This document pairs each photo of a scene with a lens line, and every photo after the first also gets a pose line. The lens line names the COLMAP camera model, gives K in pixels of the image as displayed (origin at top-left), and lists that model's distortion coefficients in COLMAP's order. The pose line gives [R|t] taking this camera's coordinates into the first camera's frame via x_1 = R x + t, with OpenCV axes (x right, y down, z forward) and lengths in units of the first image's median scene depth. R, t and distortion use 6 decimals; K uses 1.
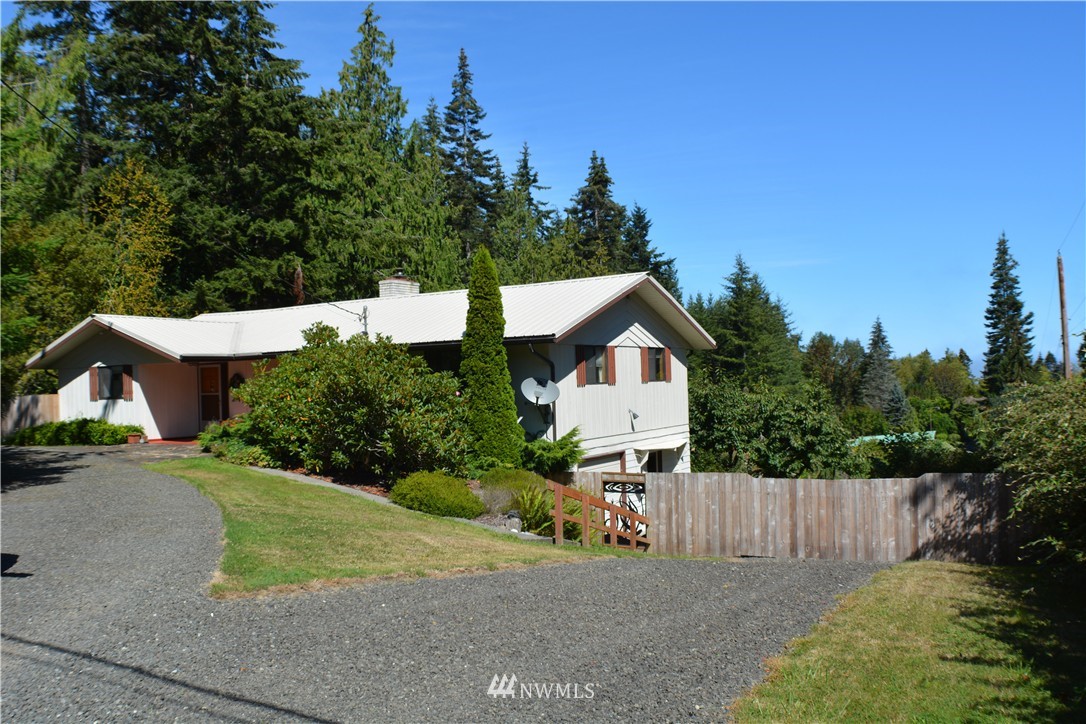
lens RADIAL K [[952.6, 0, 543.0], [0, 952.6, 362.0], [0, 0, 1]] dist [-0.170700, 0.011770]
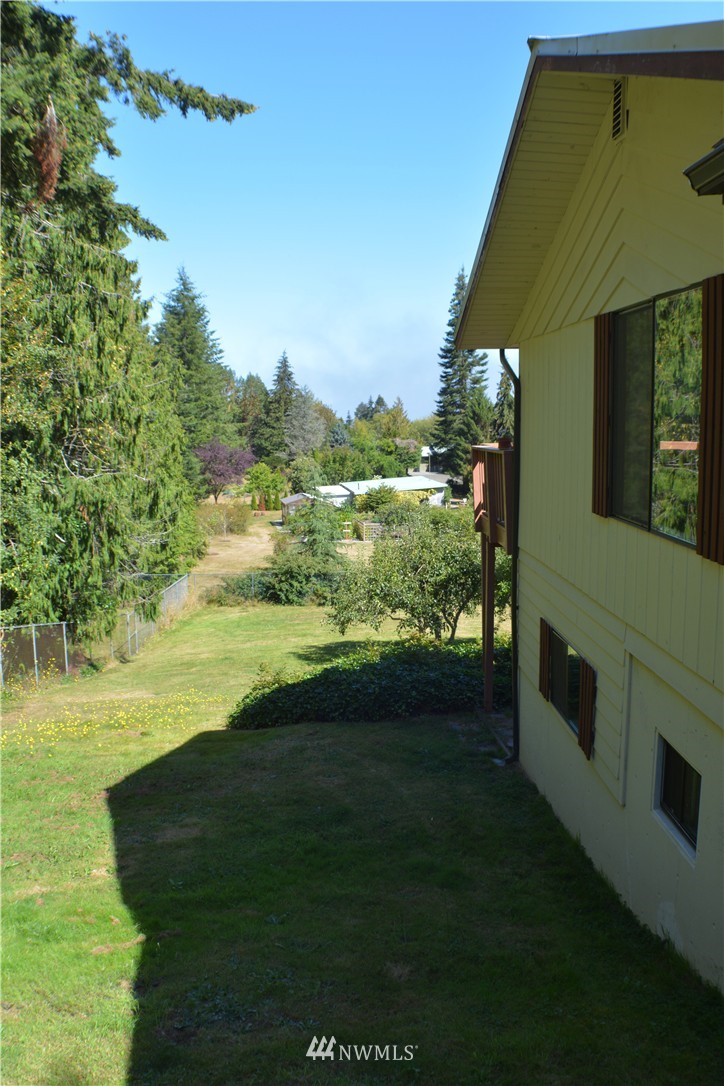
lens RADIAL K [[952.6, 0, 362.0], [0, 952.6, 543.0], [0, 0, 1]] dist [-0.170700, 0.011770]
pose [[0.848145, -0.049123, 0.527481, -0.112448], [-0.030709, 0.989458, 0.141524, 0.007147], [-0.528873, -0.136232, 0.837696, 0.196976]]
